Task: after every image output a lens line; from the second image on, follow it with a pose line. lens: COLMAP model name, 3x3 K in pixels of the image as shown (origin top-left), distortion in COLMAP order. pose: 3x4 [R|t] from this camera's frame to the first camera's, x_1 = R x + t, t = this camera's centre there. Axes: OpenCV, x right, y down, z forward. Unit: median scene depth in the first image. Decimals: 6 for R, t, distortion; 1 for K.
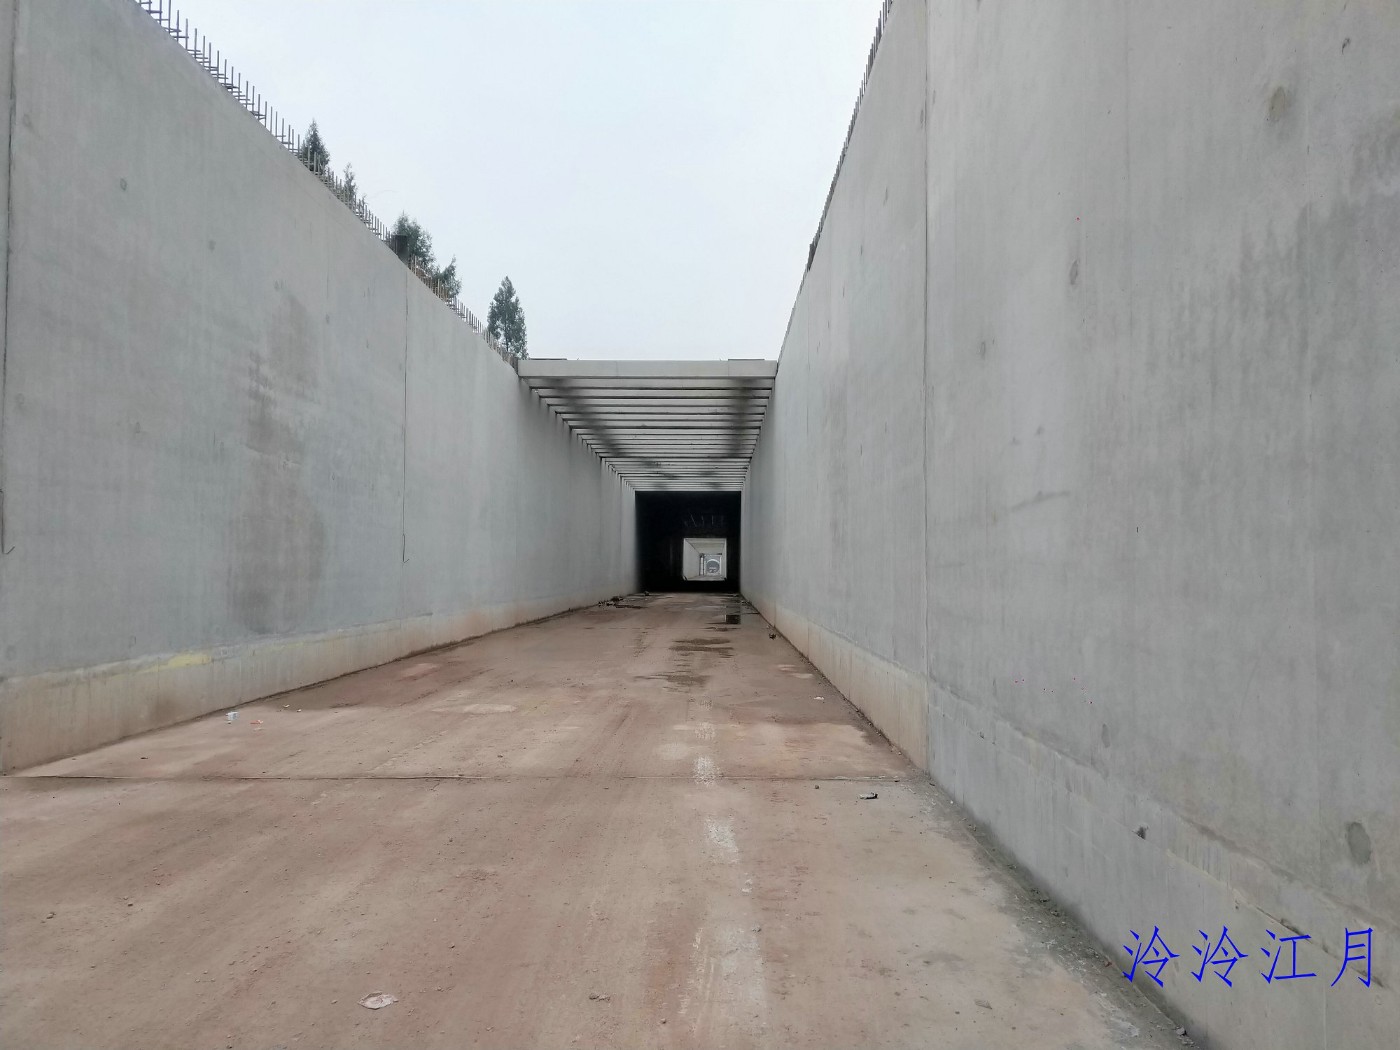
lens RADIAL K [[1024.9, 0, 700.6], [0, 1024.9, 527.1], [0, 0, 1]] dist [0.011992, 0.003541]
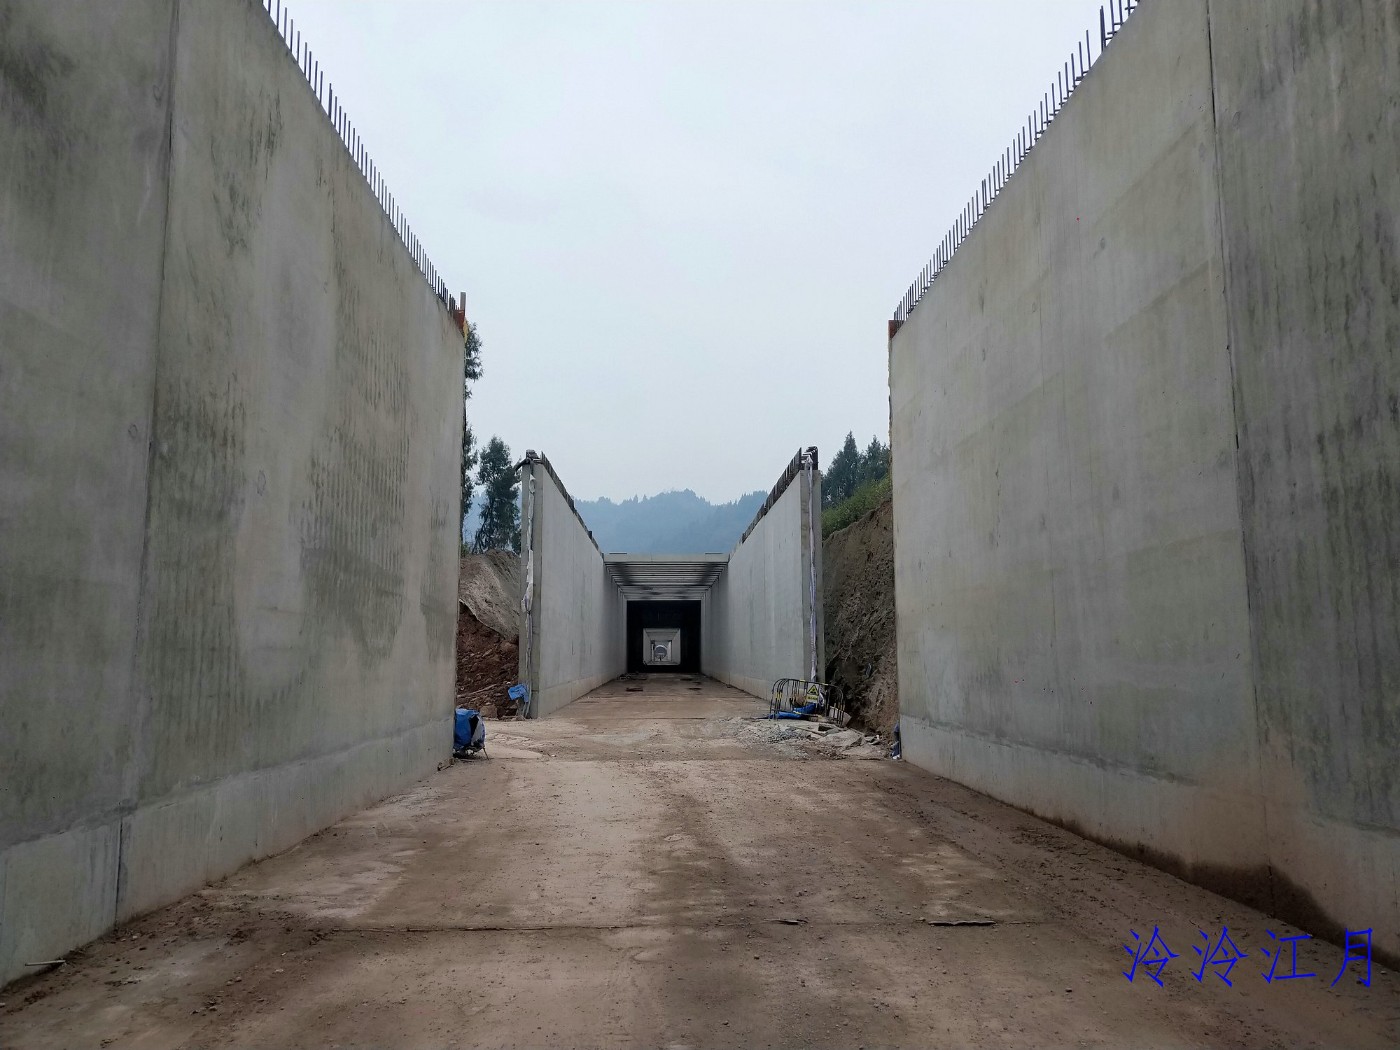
lens RADIAL K [[1024.9, 0, 698.6], [0, 1024.9, 524.2], [0, 0, 1]] dist [0.011992, 0.003541]
pose [[0.998696, -0.003240, 0.050953, -0.583459], [0.007582, 0.996330, -0.085257, -0.302230], [-0.050489, 0.085532, 0.995055, -6.729574]]
